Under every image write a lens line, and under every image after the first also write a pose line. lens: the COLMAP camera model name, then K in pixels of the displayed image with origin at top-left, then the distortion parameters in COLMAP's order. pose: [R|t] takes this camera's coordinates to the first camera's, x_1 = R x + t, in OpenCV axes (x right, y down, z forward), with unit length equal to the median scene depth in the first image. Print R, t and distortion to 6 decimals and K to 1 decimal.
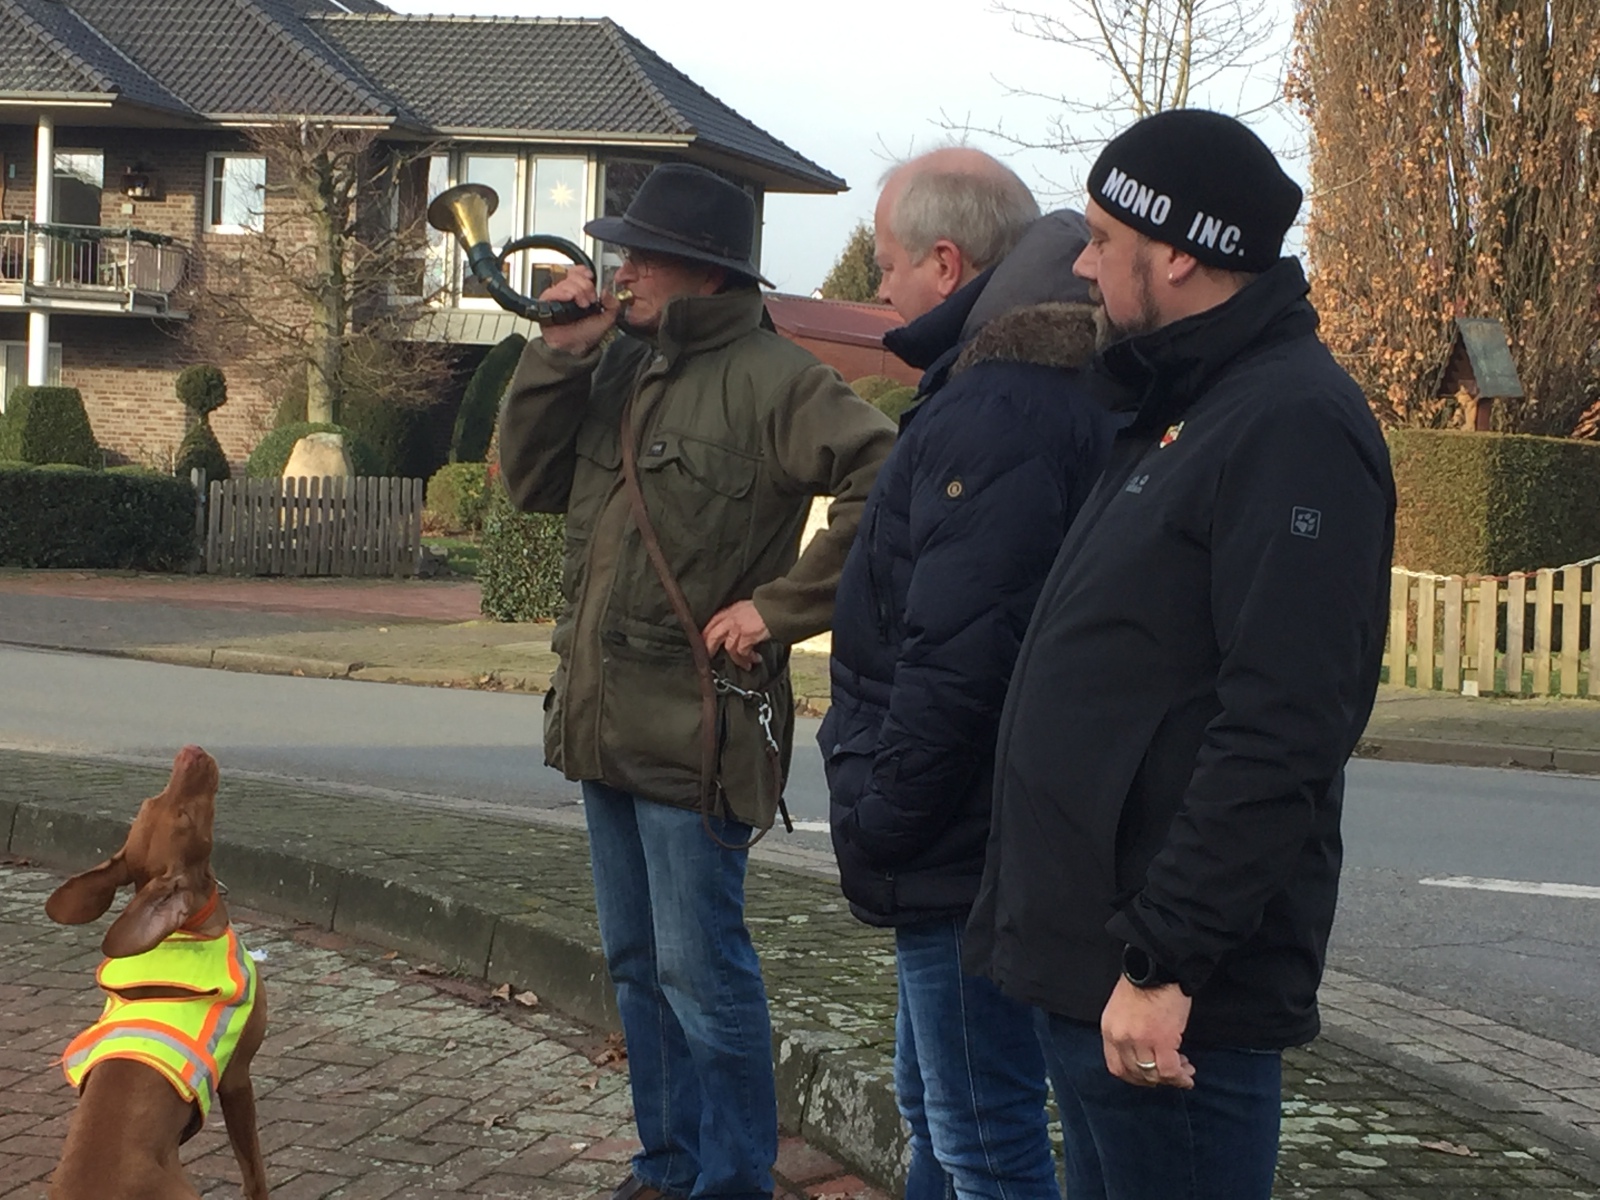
lens RADIAL K [[3040.2, 0, 800.0], [0, 3040.2, 600.0], [0, 0, 1]] dist [0.006119, 0.270135]
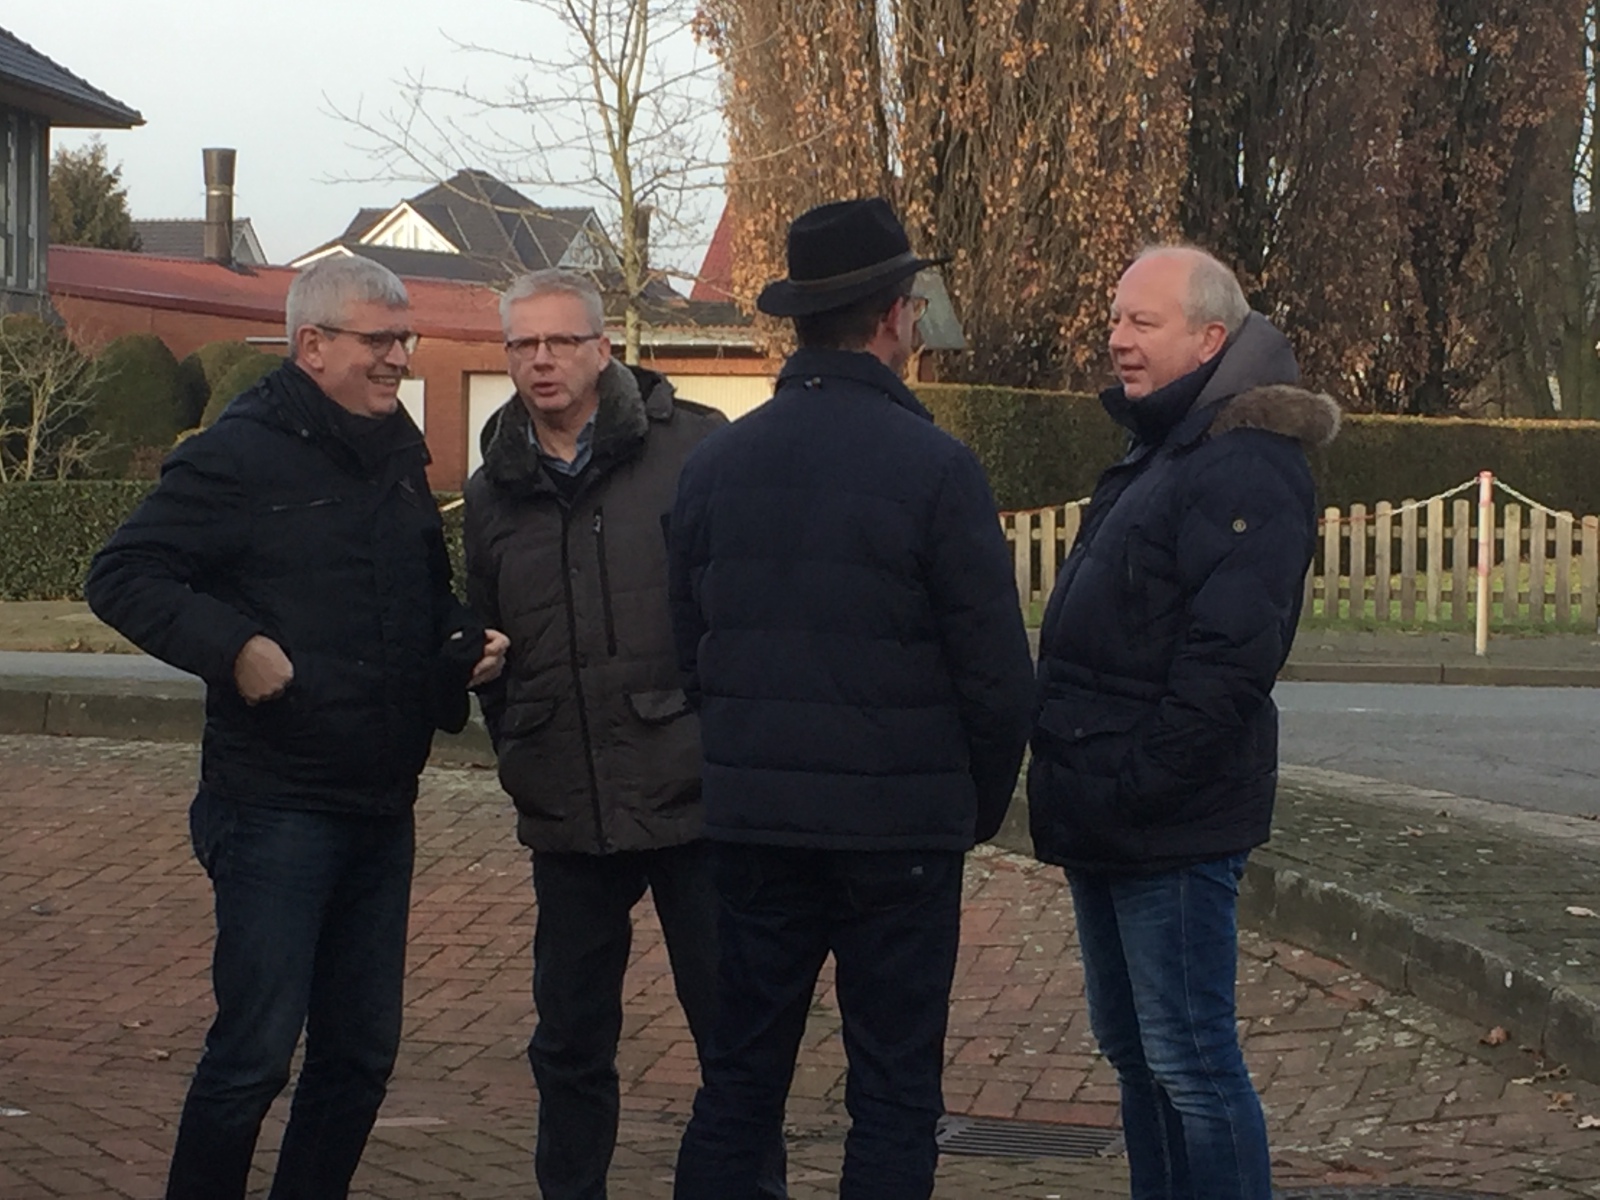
lens RADIAL K [[3934.6, 0, 800.0], [0, 3934.6, 600.0], [0, 0, 1]] dist [0.030006, 0.314573]
pose [[0.974219, -0.036973, 0.222554, -0.095216], [0.038003, 0.999278, -0.000347, 0.012080], [-0.222381, 0.008796, 0.974920, -0.213655]]
